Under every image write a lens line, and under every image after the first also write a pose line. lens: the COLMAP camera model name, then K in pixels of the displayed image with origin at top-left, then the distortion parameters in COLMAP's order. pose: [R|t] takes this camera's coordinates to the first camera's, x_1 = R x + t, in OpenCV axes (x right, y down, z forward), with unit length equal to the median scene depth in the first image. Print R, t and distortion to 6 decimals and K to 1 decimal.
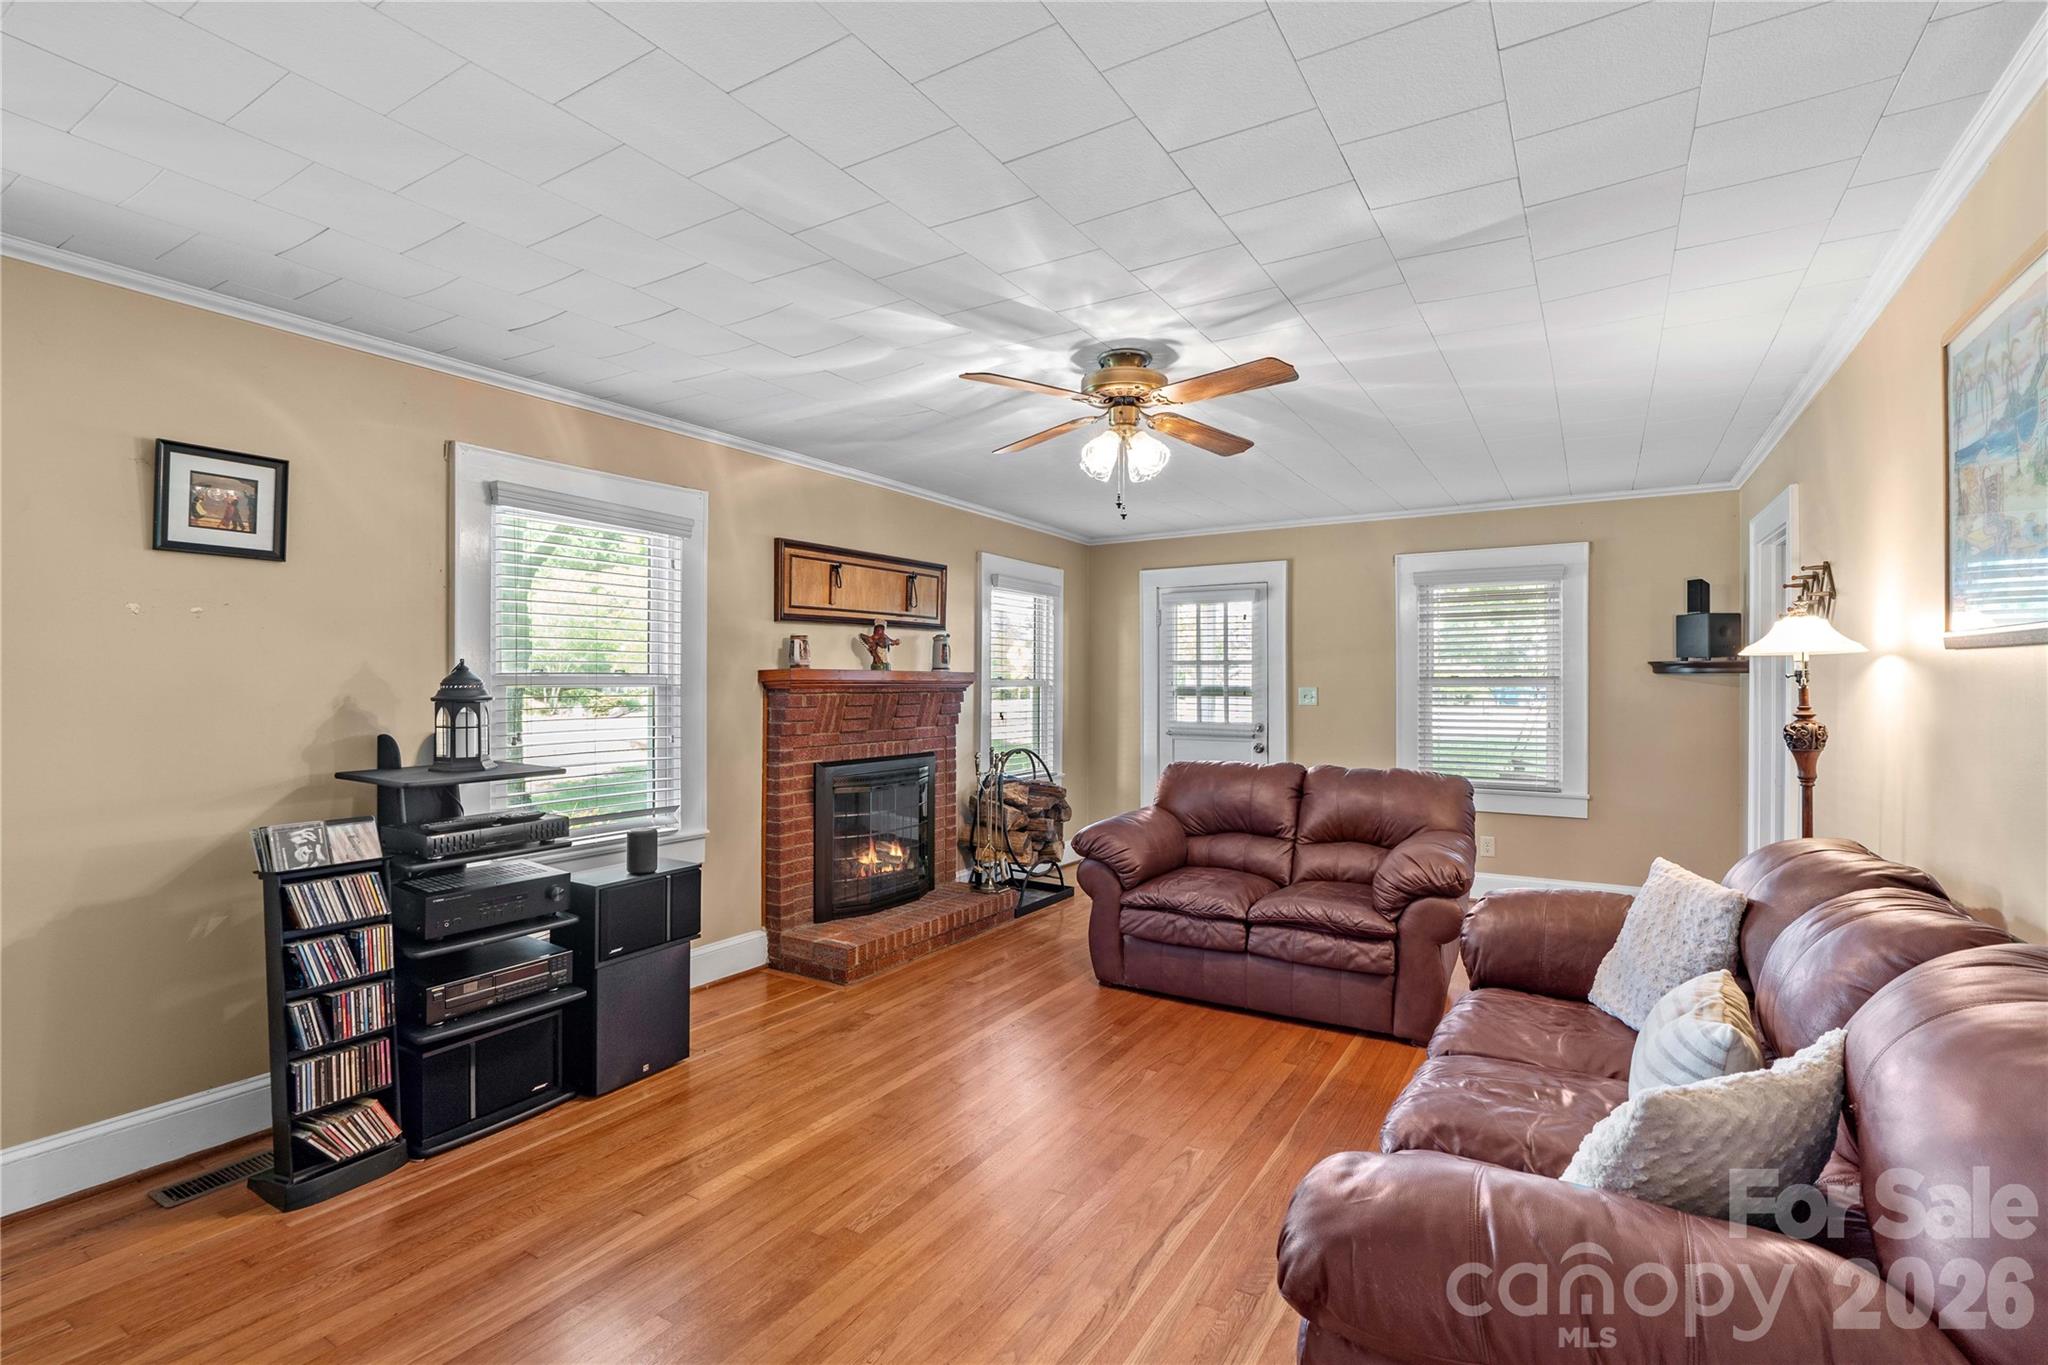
lens RADIAL K [[942.7, 0, 1023.0], [0, 942.7, 692.7], [0, 0, 1]] dist [-0.004774, 0.000177]
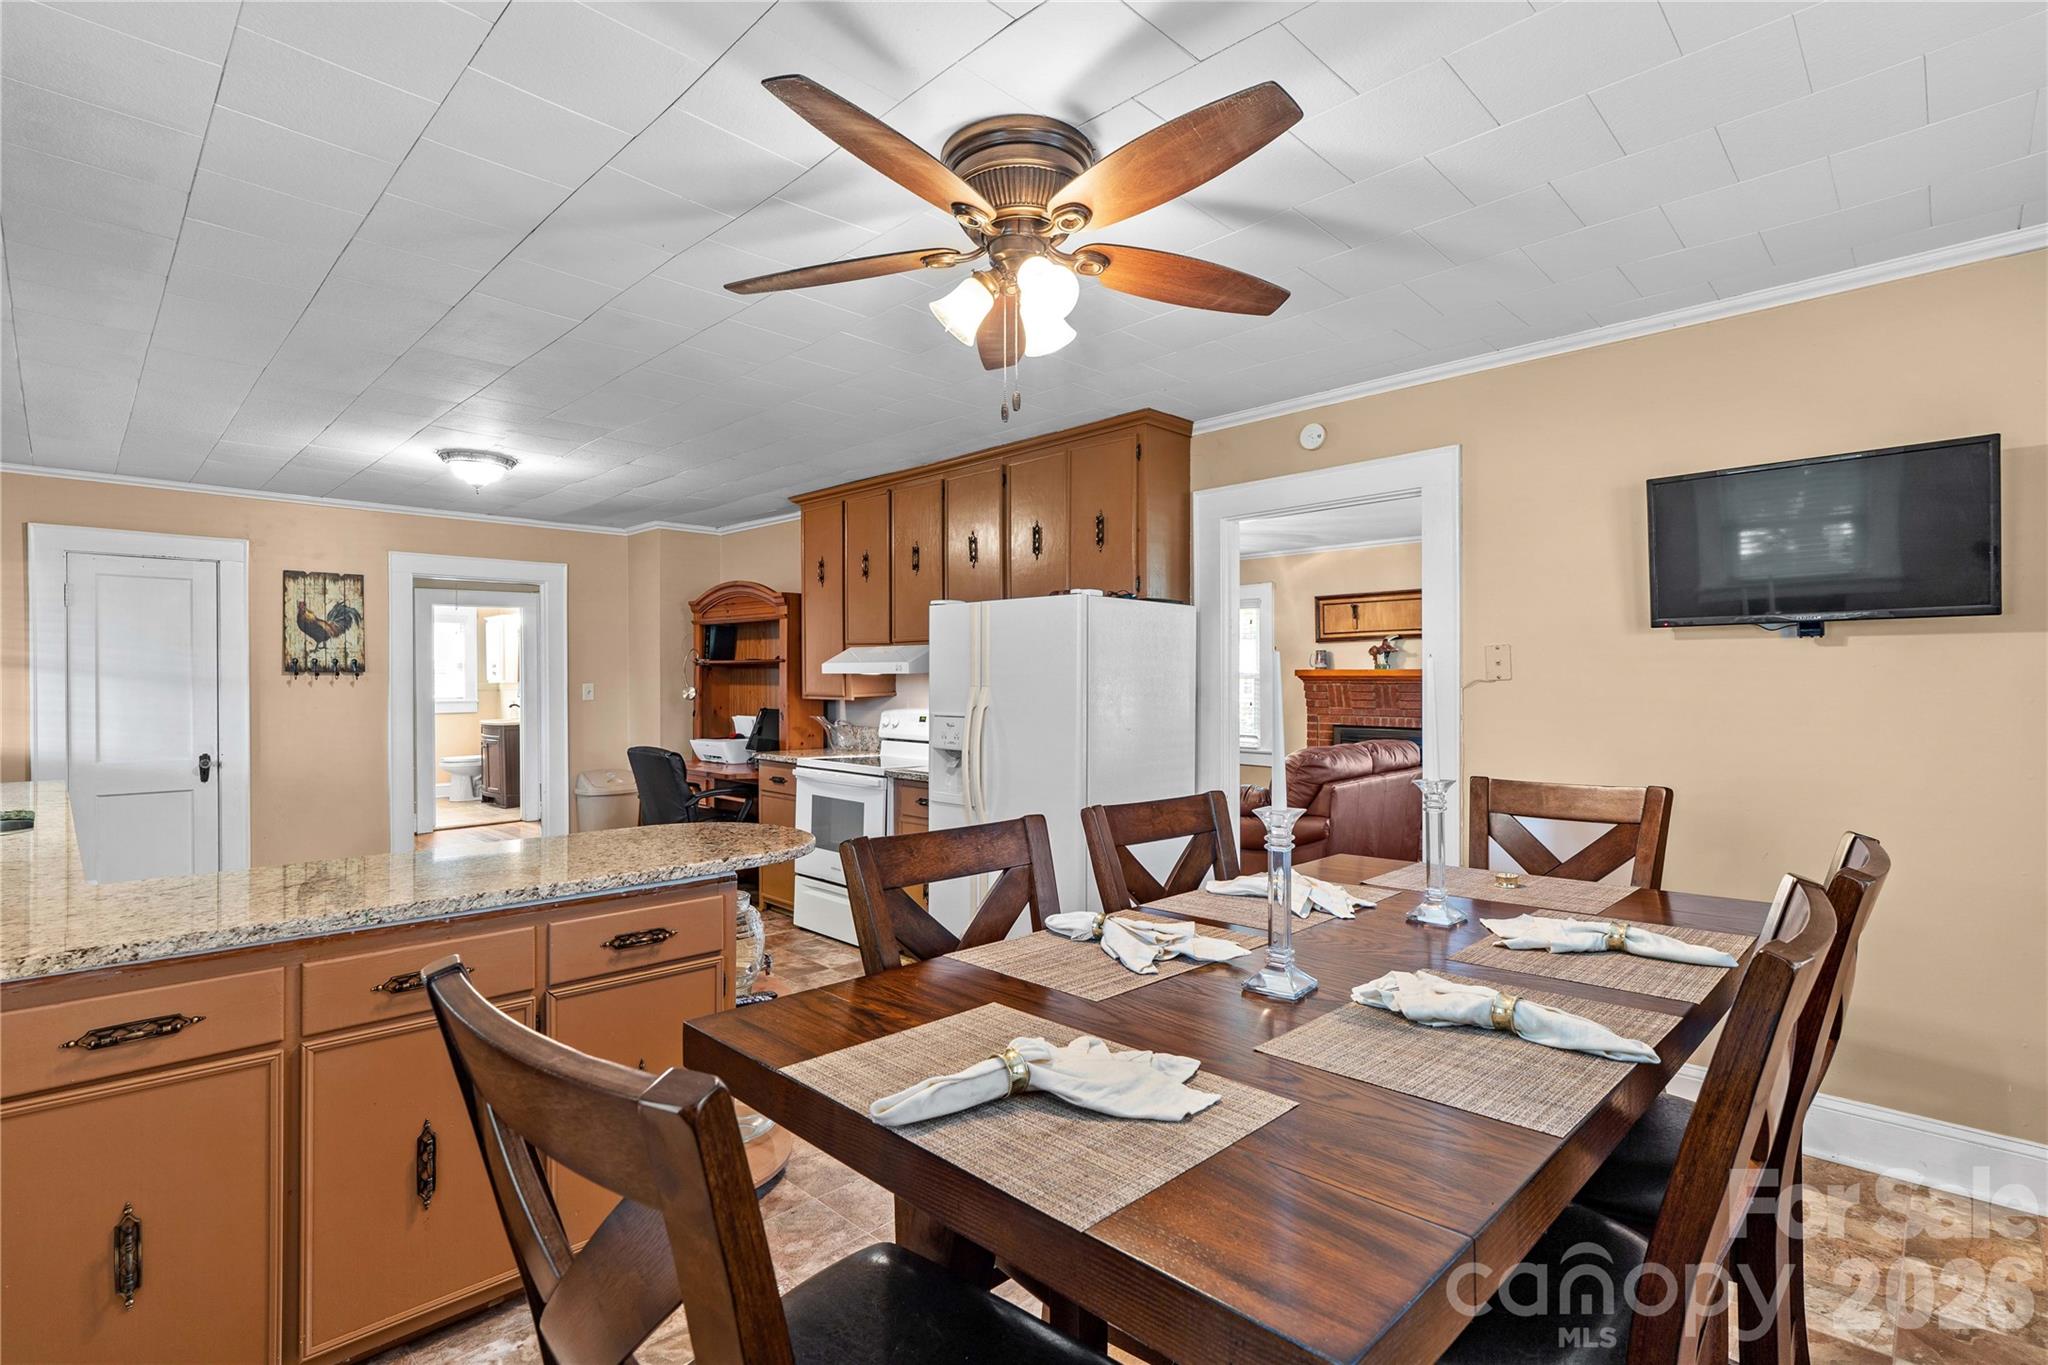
lens RADIAL K [[972.5, 0, 1002.1], [0, 972.5, 681.8], [0, 0, 1]] dist [-0.001903, 0.000063]
pose [[-0.243535, 0.006927, -0.969867, 2.026839], [-0.006898, 0.999937, 0.008874, -0.017248], [0.969867, 0.008851, -0.243472, 1.054849]]
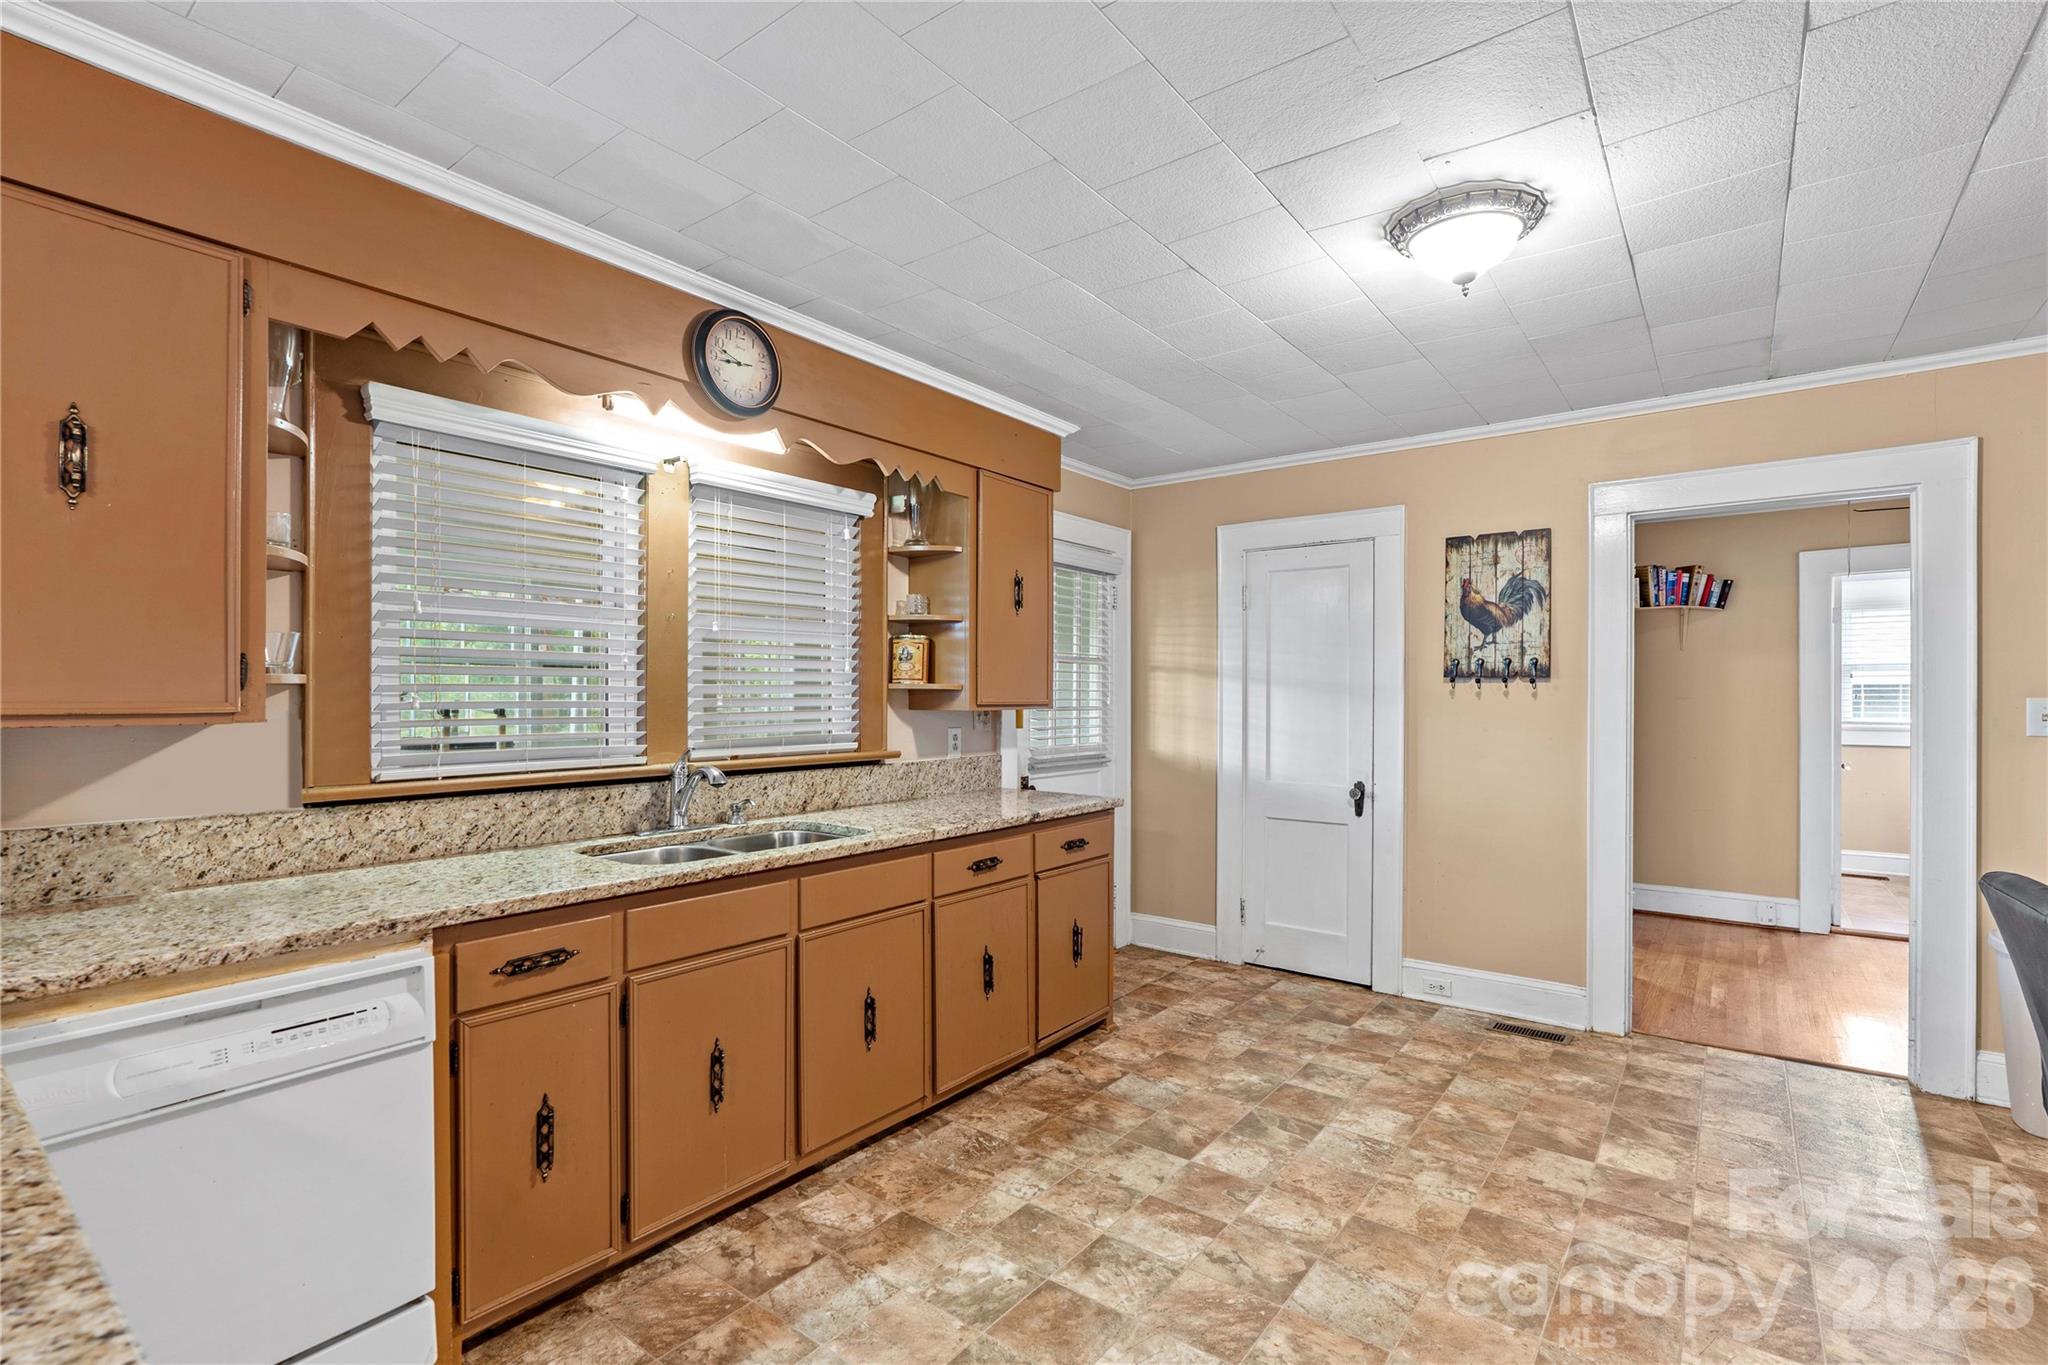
lens RADIAL K [[934.5, 0, 1021.9], [0, 934.5, 688.7], [0, 0, 1]] dist [-0.008228, 0.000987]
pose [[-0.994998, -0.001596, 0.099881, 1.164777], [-0.001476, 0.999998, 0.001280, 0.000653], [-0.099883, 0.001126, -0.994999, 0.681831]]
